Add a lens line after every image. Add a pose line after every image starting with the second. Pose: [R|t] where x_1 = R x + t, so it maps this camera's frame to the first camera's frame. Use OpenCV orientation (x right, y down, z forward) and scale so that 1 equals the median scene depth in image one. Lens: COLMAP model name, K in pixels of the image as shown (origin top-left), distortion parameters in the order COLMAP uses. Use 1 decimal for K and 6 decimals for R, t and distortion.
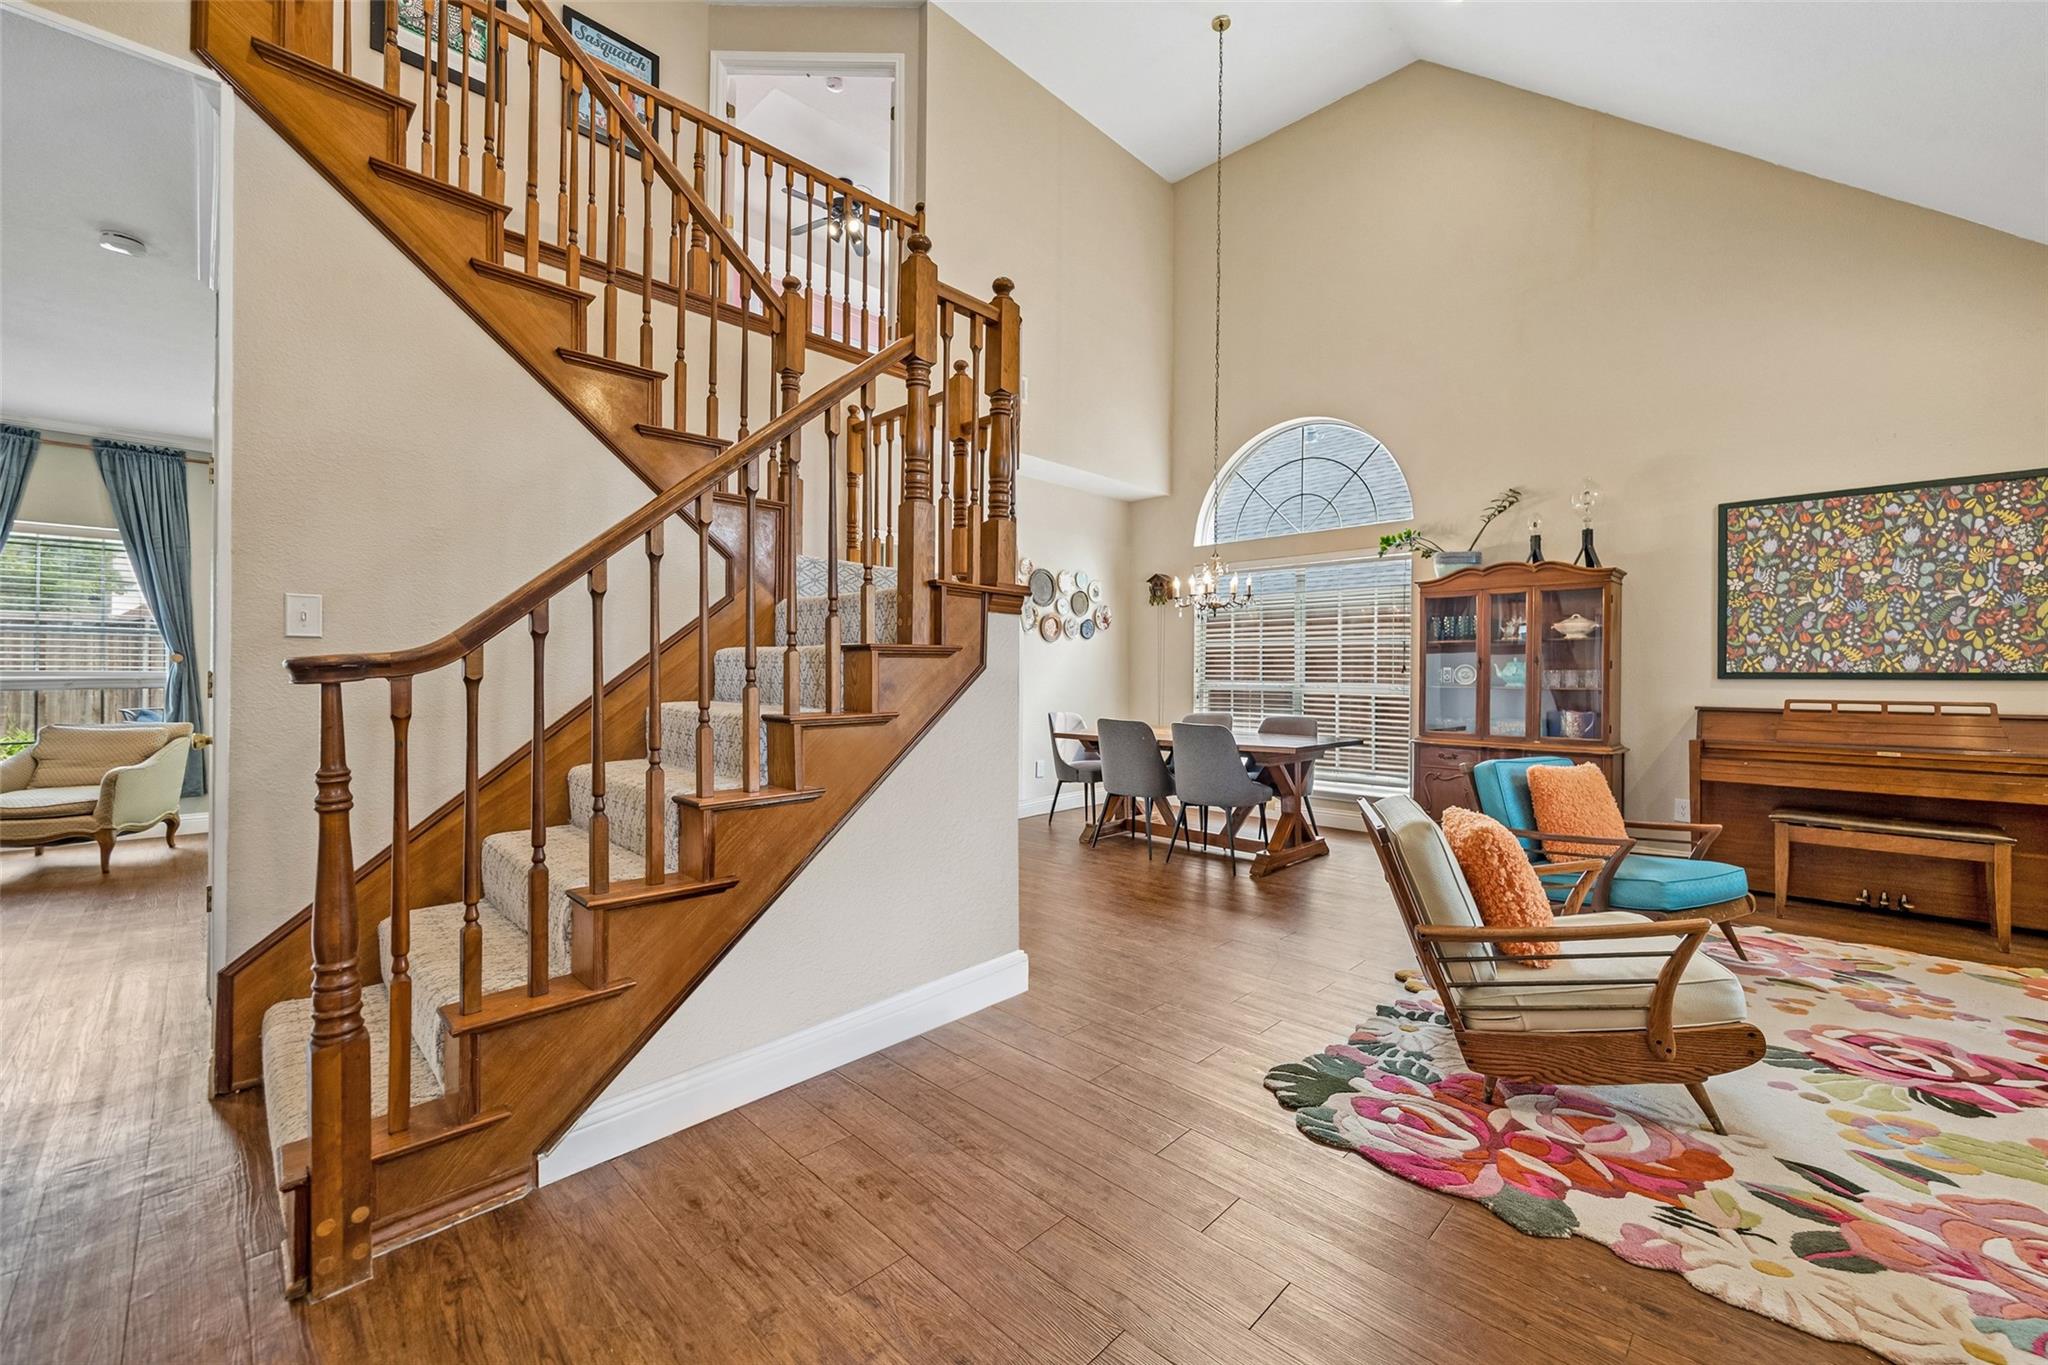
lens RADIAL K [[790.0, 0, 1060.4], [0, 790.0, 670.2], [0, 0, 1]] dist [-0.003152, -0.000056]
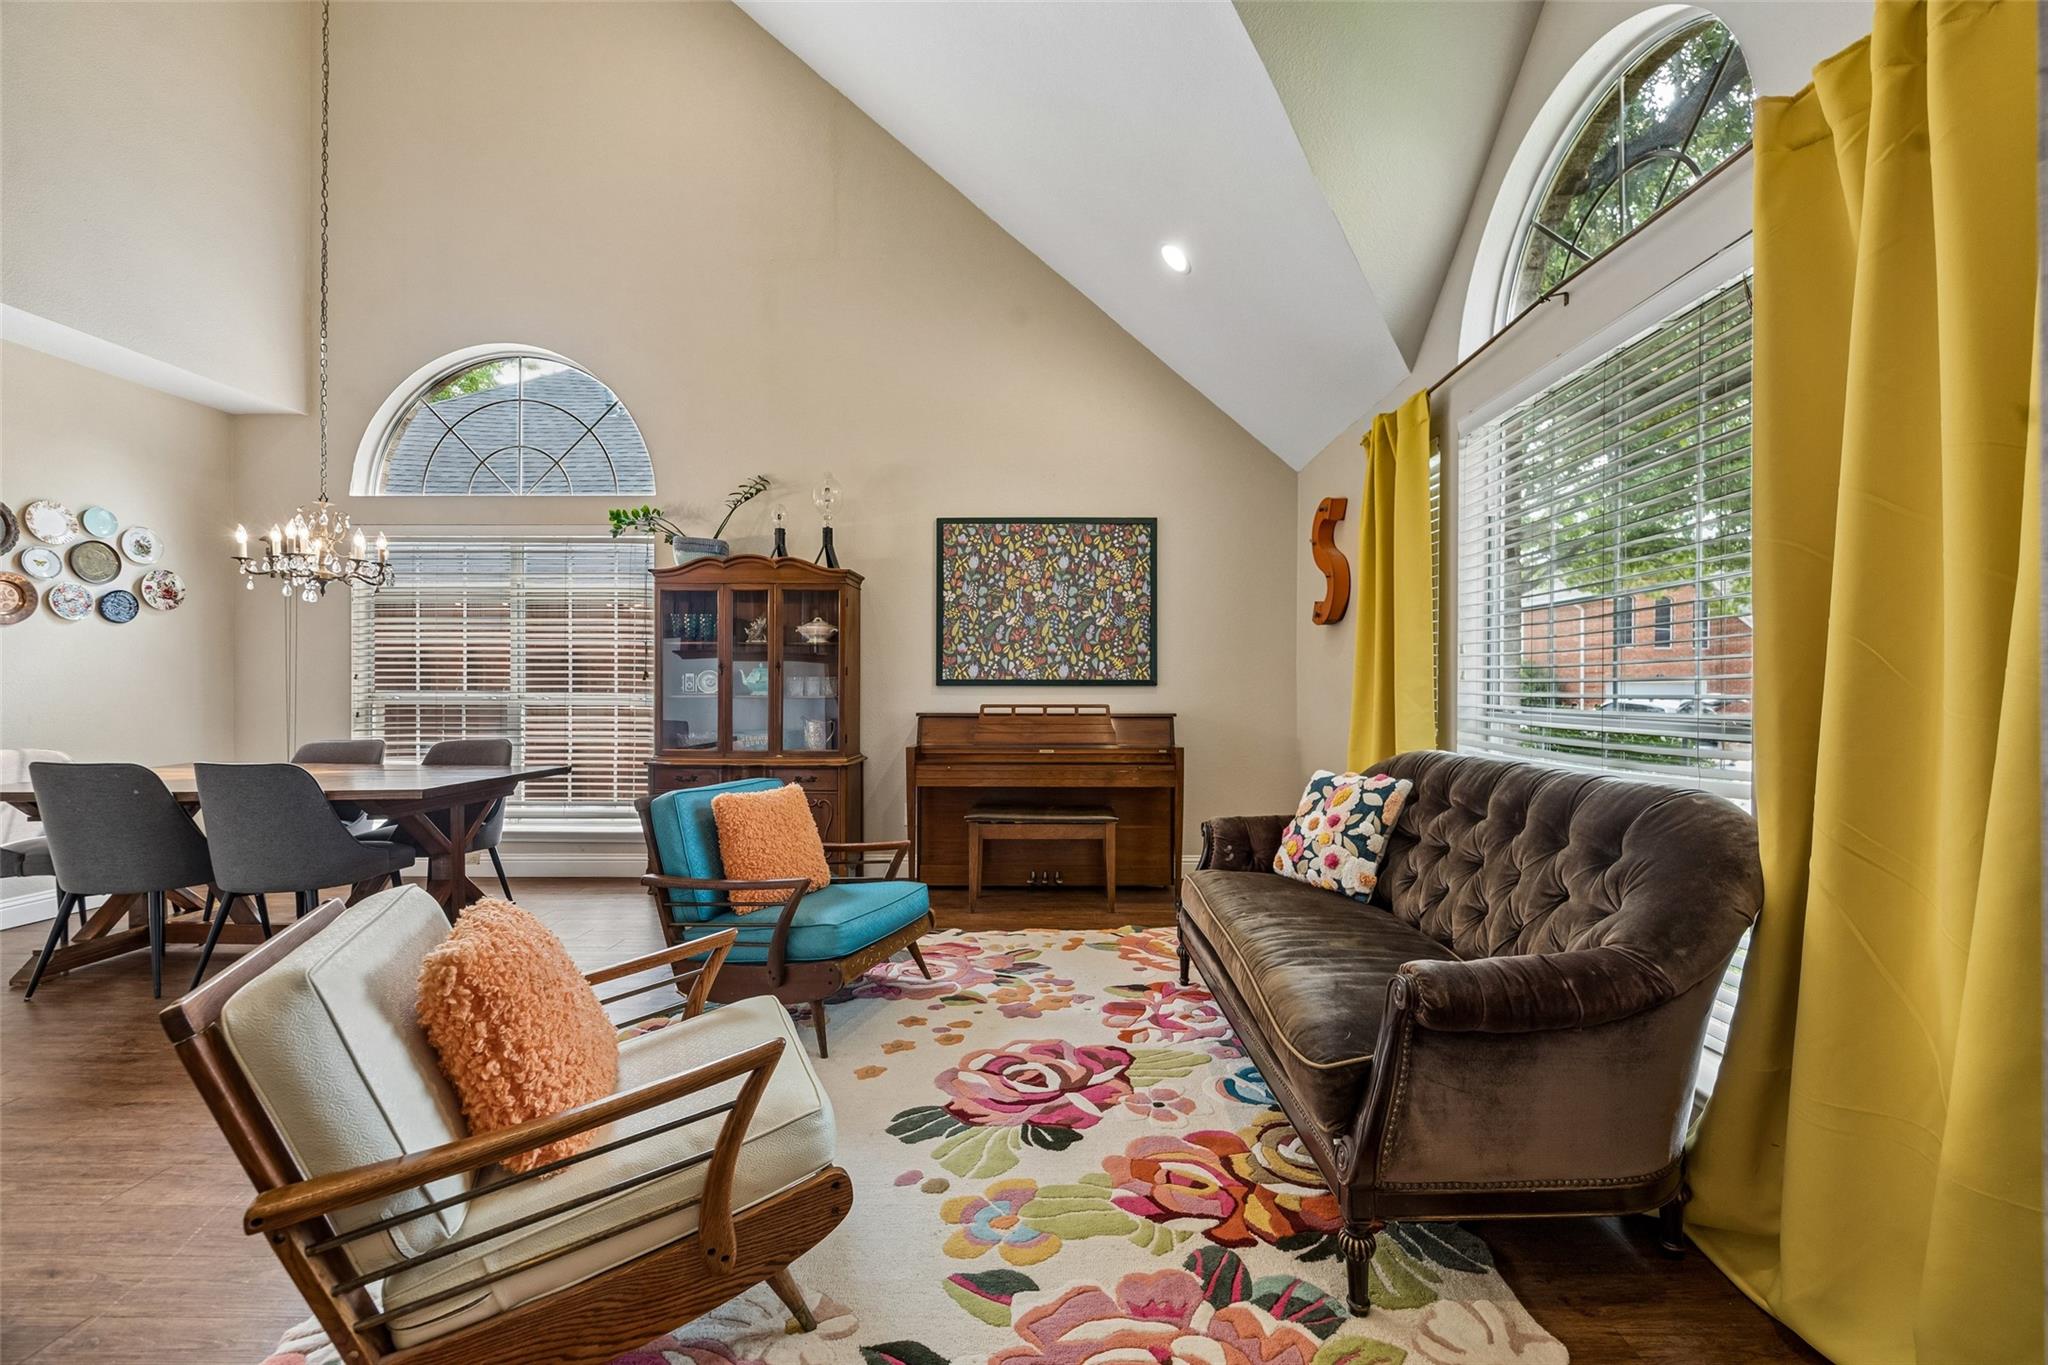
lens RADIAL K [[790.0, 0, 1028.9], [0, 790.0, 683.2], [0, 0, 1]] dist [-0.003152, -0.000056]
pose [[0.735431, -0.001563, 0.677598, 0.253162], [-0.002211, 0.999986, 0.004706, 0.002786], [-0.677596, -0.004959, 0.735418, 0.174149]]
